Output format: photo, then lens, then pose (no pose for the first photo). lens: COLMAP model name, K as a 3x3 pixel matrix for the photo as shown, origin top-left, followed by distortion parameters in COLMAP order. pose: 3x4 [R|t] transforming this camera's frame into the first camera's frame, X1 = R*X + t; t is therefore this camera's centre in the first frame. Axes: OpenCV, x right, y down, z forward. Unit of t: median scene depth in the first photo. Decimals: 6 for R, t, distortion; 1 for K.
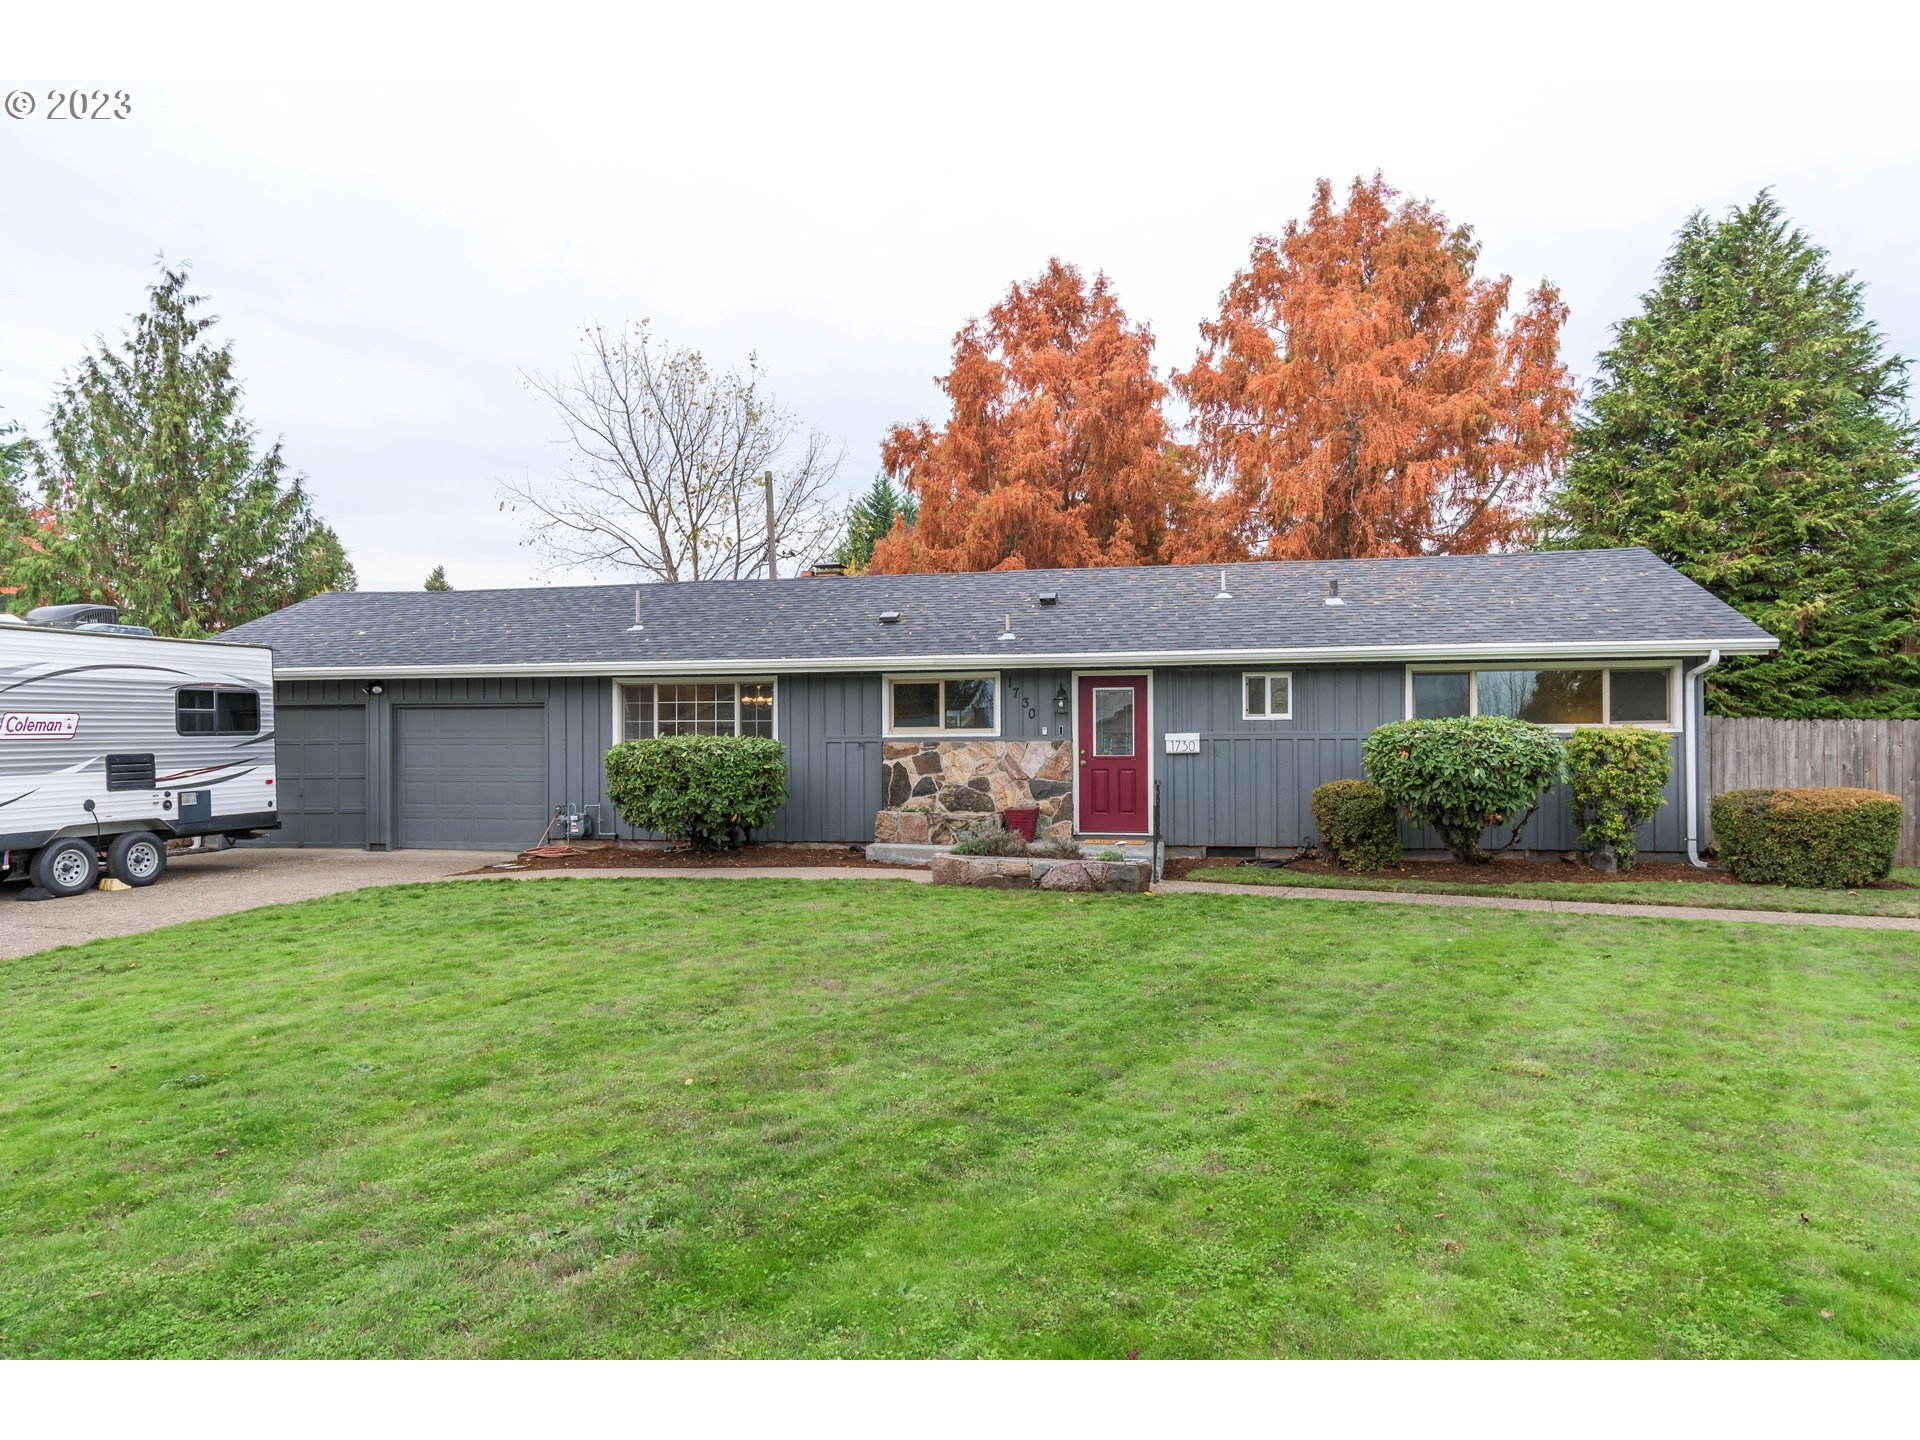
lens RADIAL K [[1185.0, 0, 975.9], [0, 1185.0, 725.9], [0, 0, 1]] dist [-0.001356, -0.001952]
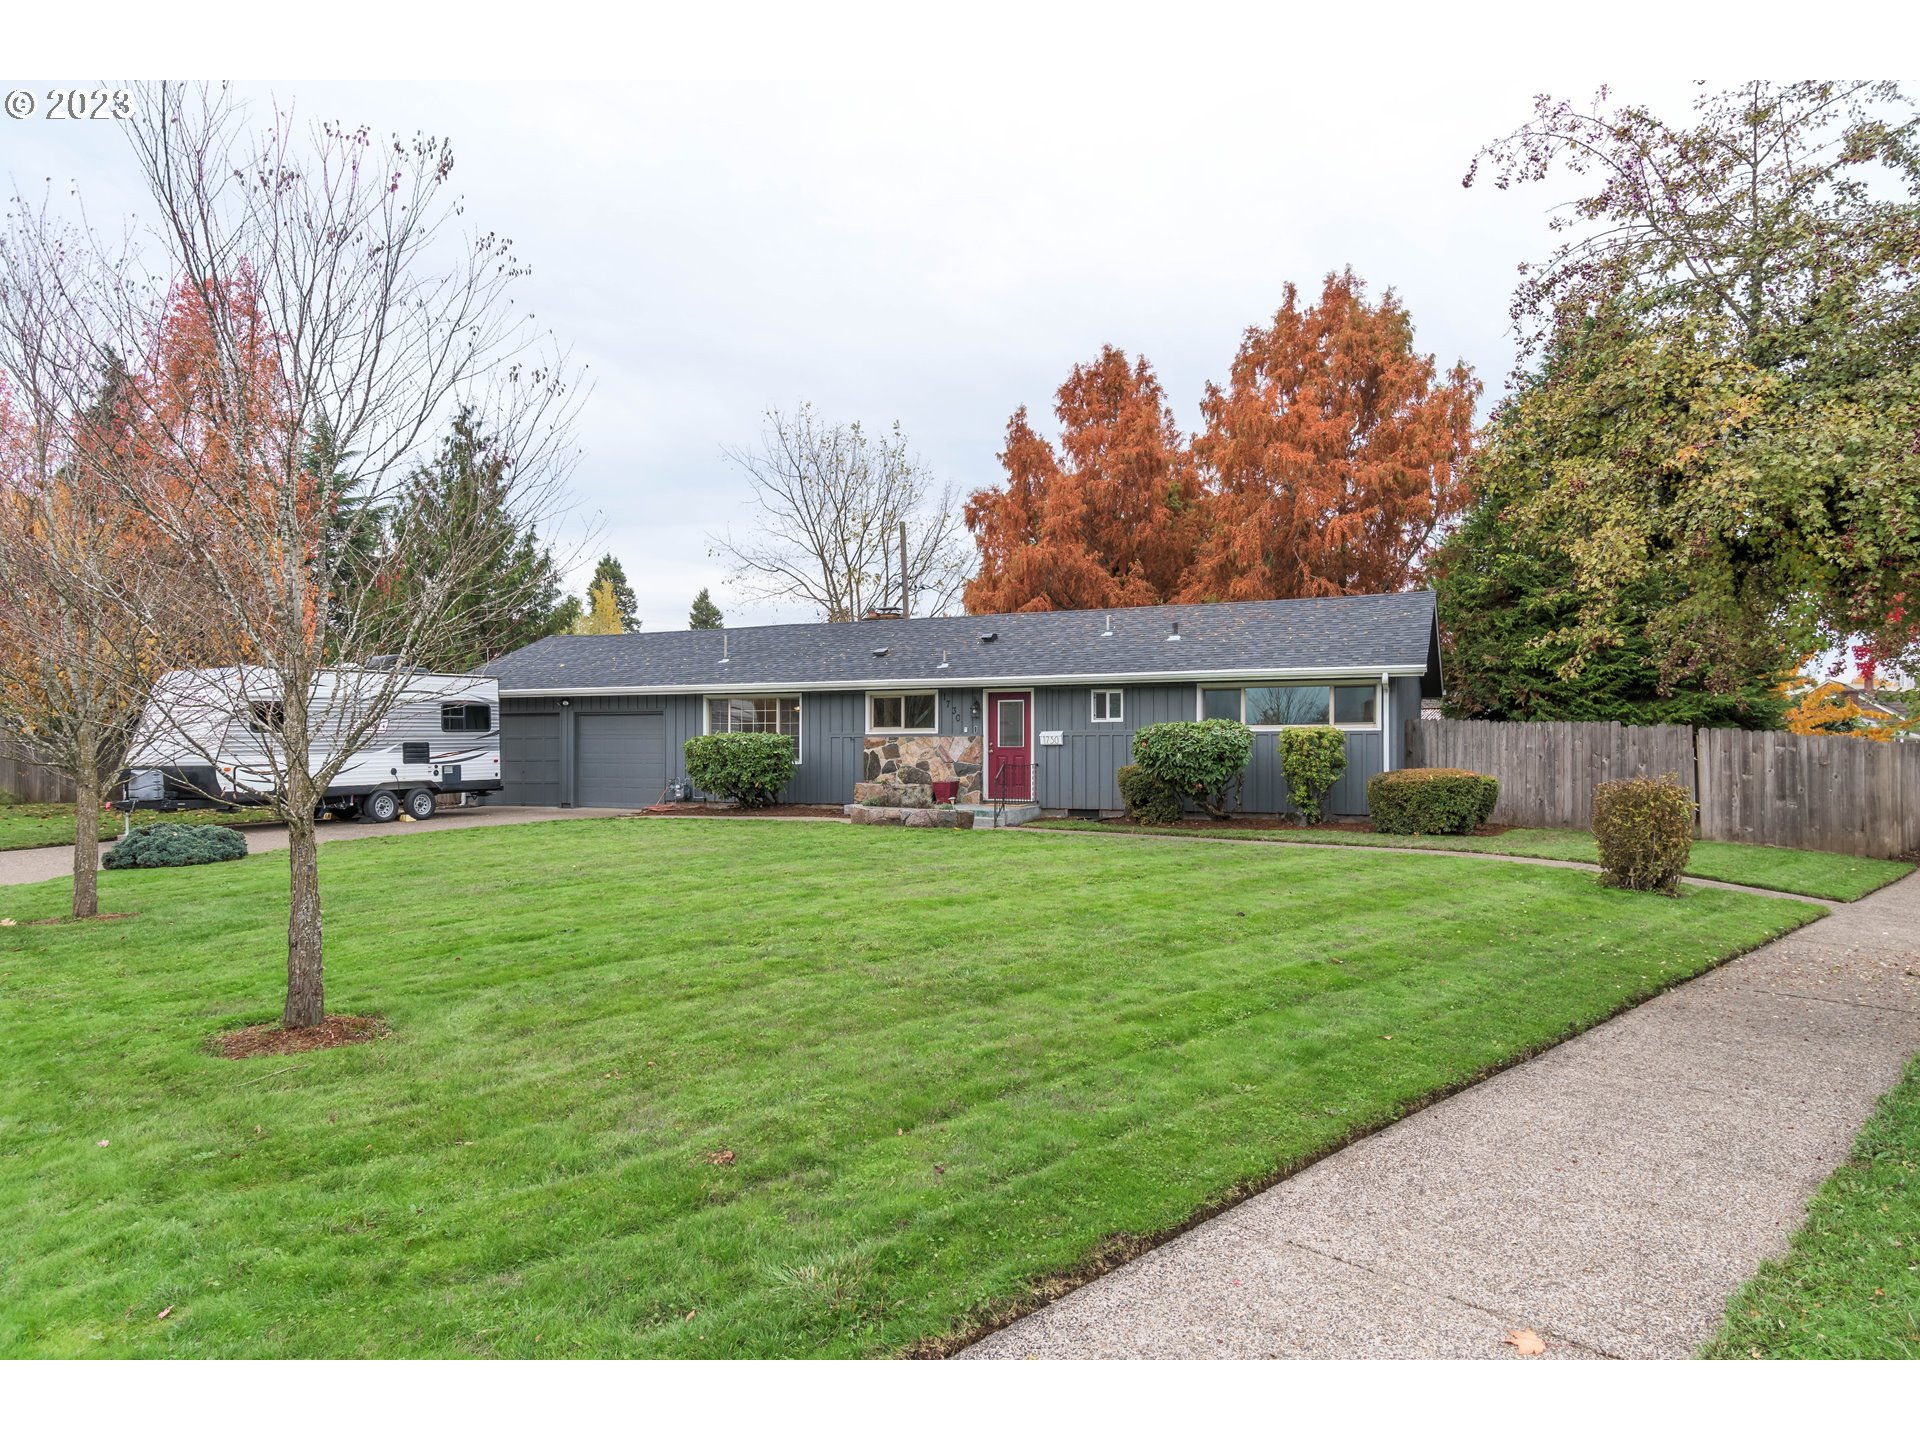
lens RADIAL K [[1185.0, 0, 975.9], [0, 1185.0, 725.9], [0, 0, 1]] dist [-0.001356, -0.001952]
pose [[0.976319, -0.000268, -0.216337, 0.386812], [-0.000650, 0.999991, -0.004172, 0.005528], [0.216337, 0.004214, 0.976310, -0.430916]]
